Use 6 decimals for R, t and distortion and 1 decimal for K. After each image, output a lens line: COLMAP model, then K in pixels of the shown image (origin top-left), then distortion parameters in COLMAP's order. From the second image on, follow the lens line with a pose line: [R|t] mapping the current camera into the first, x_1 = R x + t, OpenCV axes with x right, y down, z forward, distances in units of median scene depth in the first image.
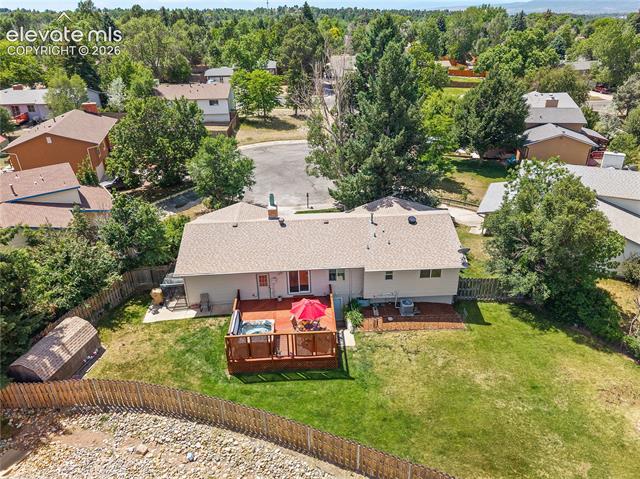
lens RADIAL K [[458.5, 0, 320.0], [0, 458.5, 239.5], [0, 0, 1]] dist [-0.000808, -0.002969]
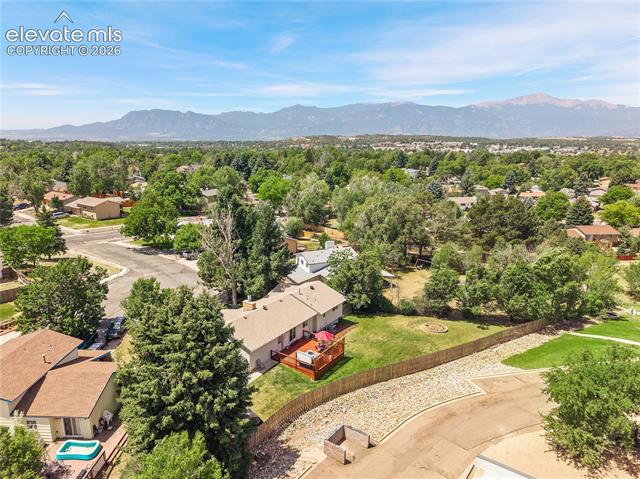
lens RADIAL K [[458.5, 0, 320.0], [0, 458.5, 239.5], [0, 0, 1]] dist [-0.000808, -0.002969]
pose [[0.603592, -0.171951, 0.778531, -1.306761], [0.353903, 0.932780, -0.068360, -0.091670], [-0.714444, 0.316786, 0.623872, -0.304951]]
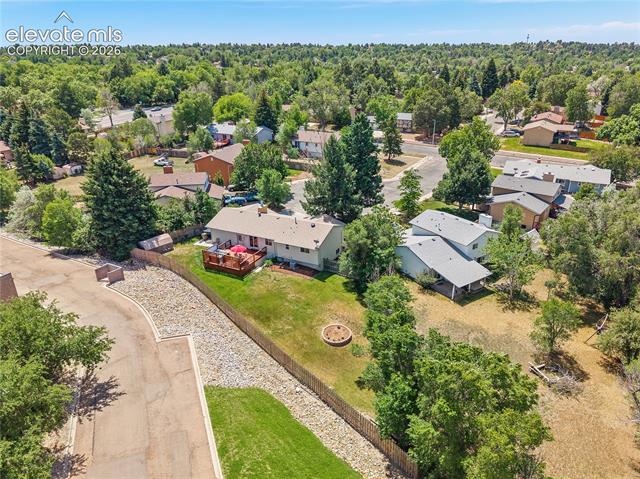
lens RADIAL K [[438.0, 0, 320.0], [0, 438.0, 239.5], [0, 0, 1]] dist [0.021485, -0.000559]
pose [[0.874440, 0.202012, -0.441073, 1.134484], [-0.222789, 0.974855, 0.004799, 0.003439], [0.430952, 0.094070, 0.897458, -0.705707]]
